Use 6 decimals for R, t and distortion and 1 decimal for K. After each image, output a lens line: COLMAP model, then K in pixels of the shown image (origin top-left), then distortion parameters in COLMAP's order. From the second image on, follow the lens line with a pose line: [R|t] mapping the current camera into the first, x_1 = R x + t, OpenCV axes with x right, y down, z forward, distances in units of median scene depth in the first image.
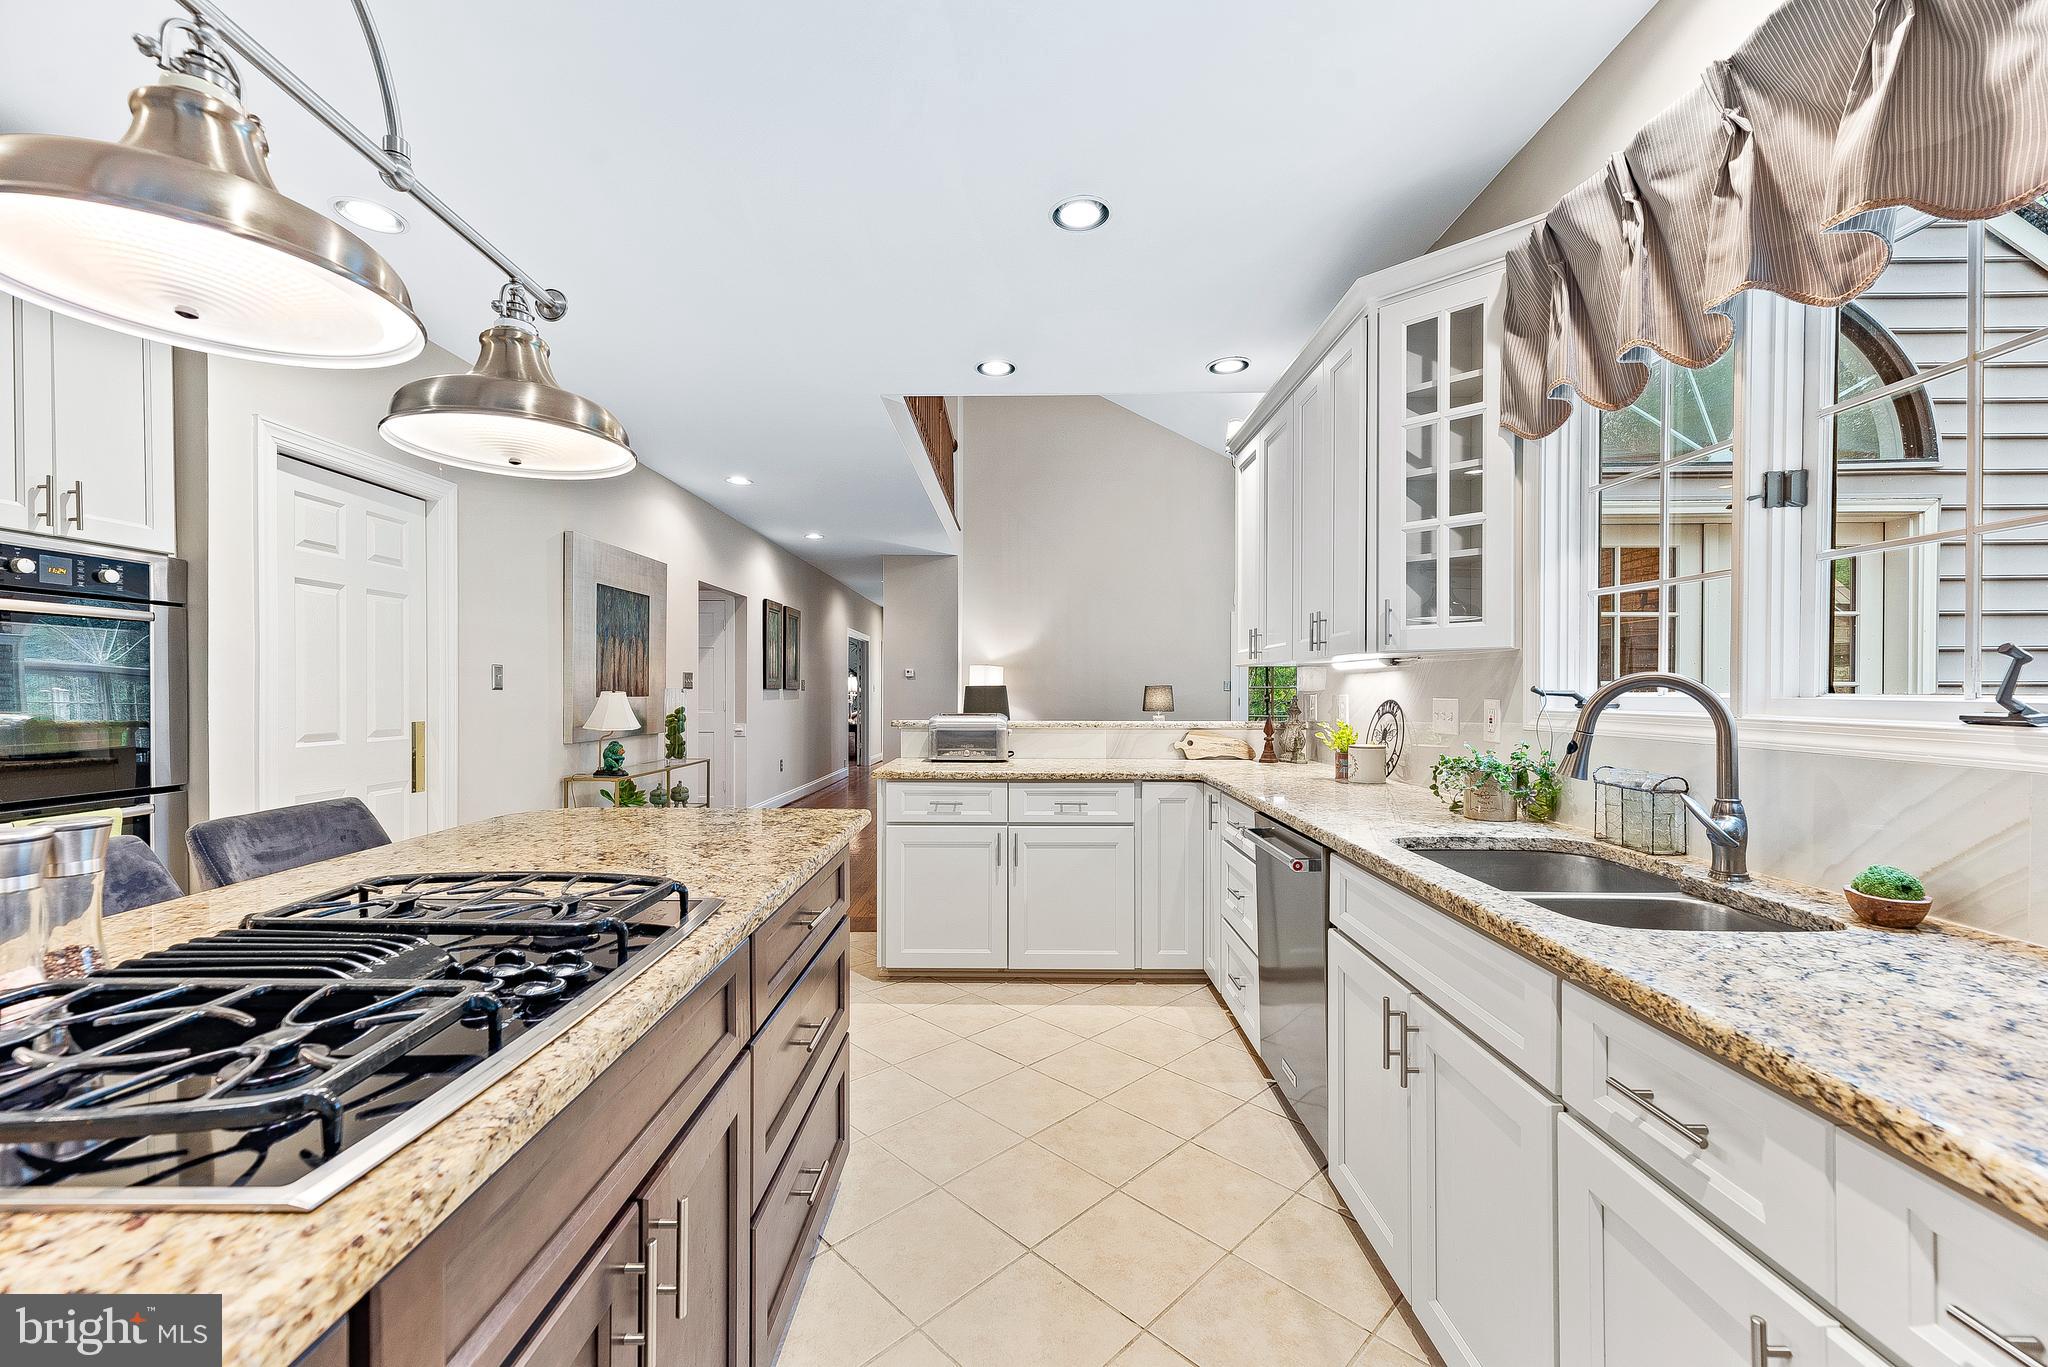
lens RADIAL K [[815.2, 0, 1025.1], [0, 815.2, 690.3], [0, 0, 1]] dist [0.002754, 0.000596]
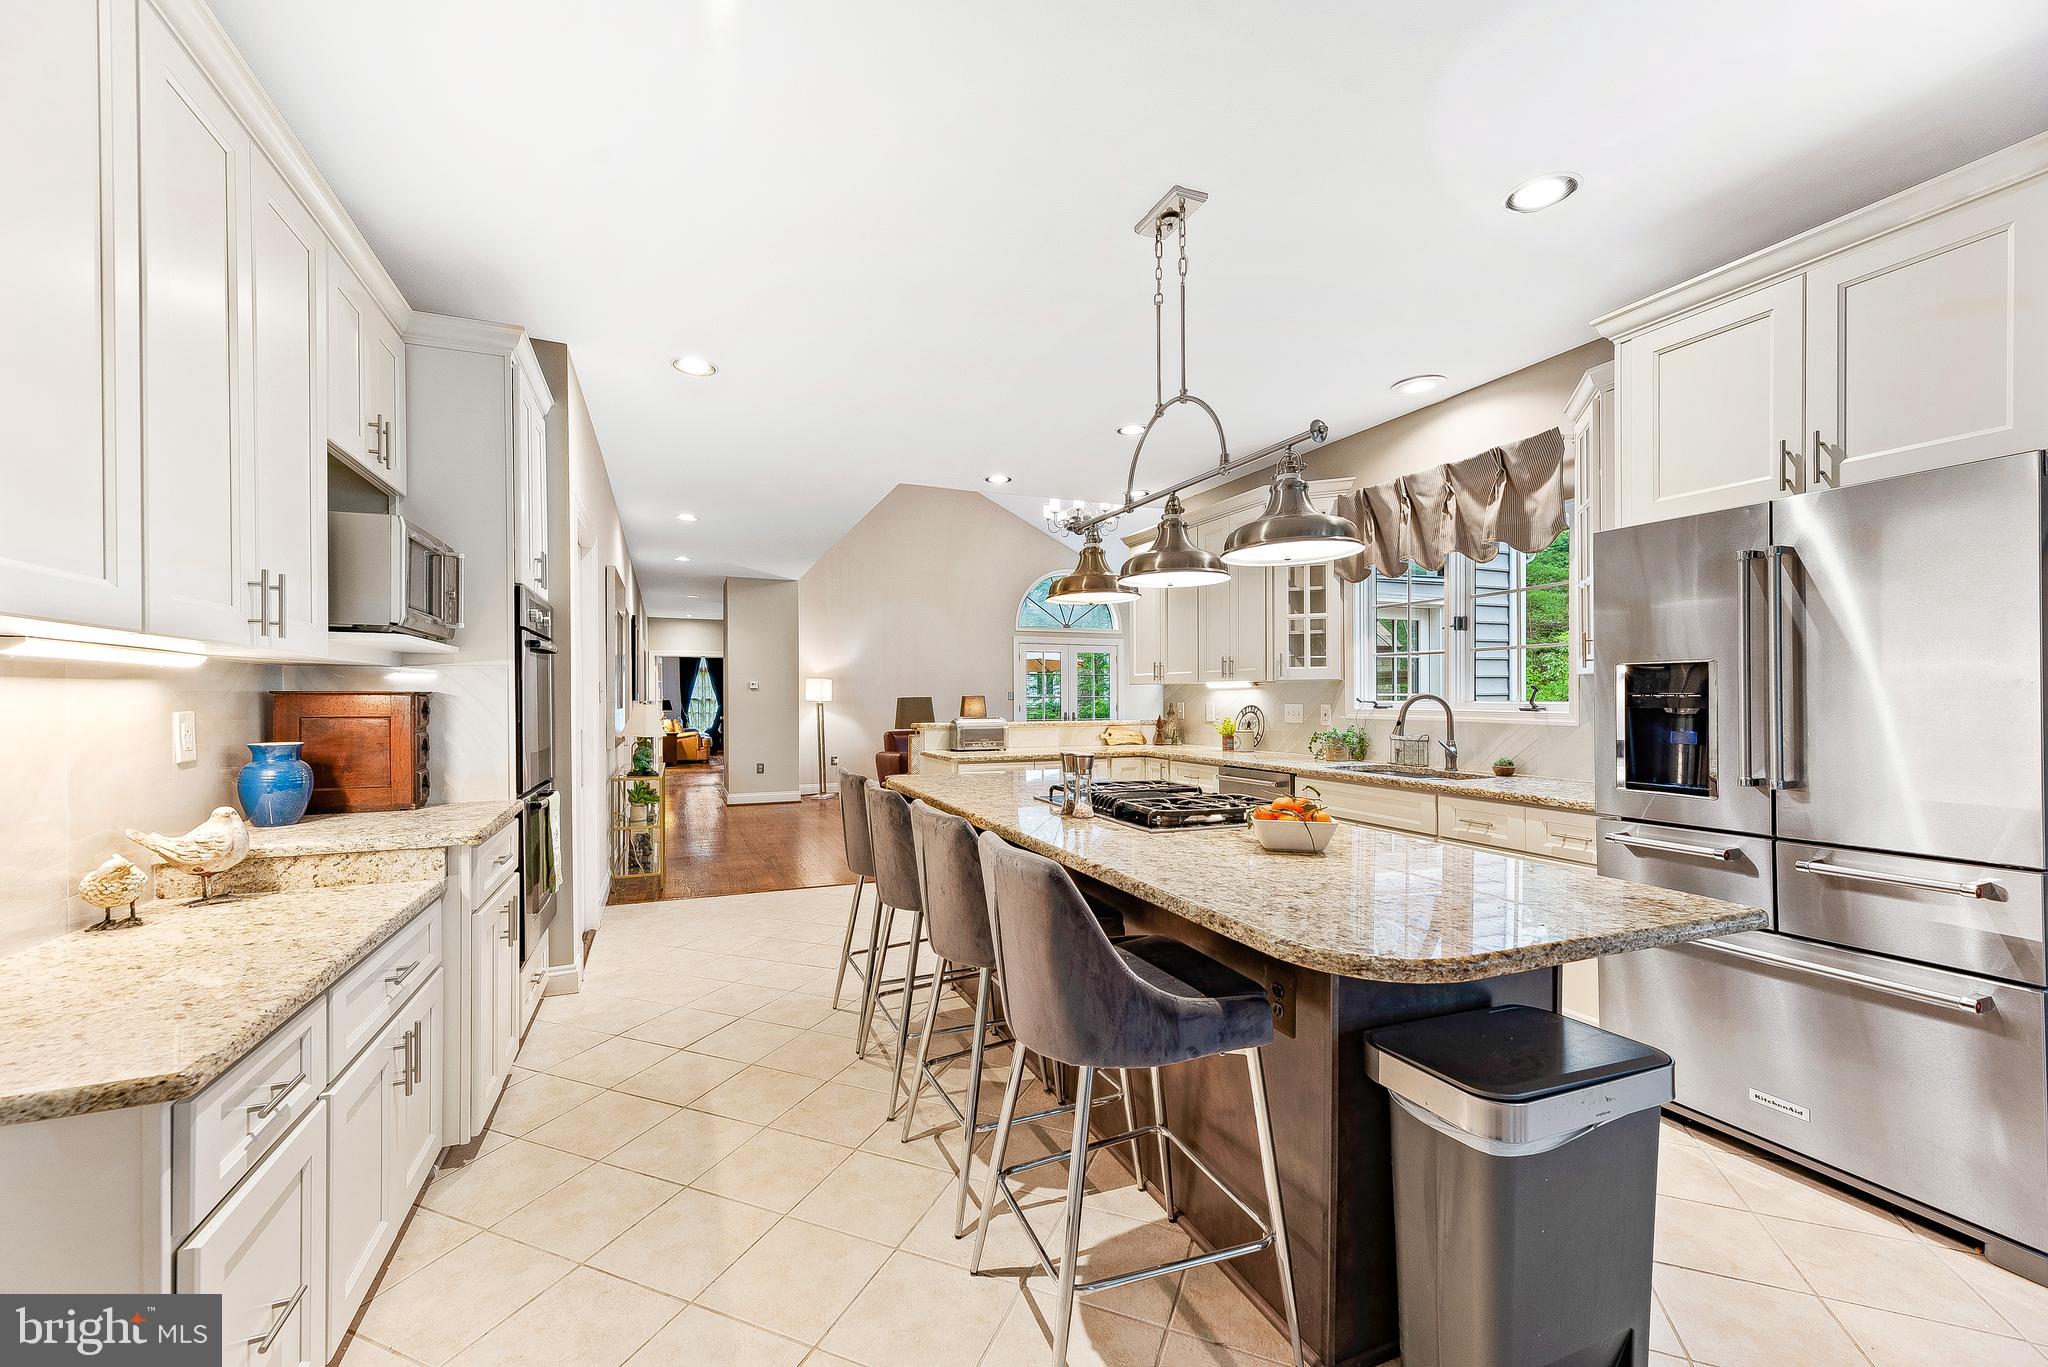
lens RADIAL K [[815.2, 0, 1014.3], [0, 815.2, 693.8], [0, 0, 1]] dist [0.002754, 0.000596]
pose [[0.914149, -0.001458, 0.405377, -1.275052], [0.003861, 0.999979, -0.005109, -0.009873], [-0.405361, 0.006235, 0.914135, -0.721045]]
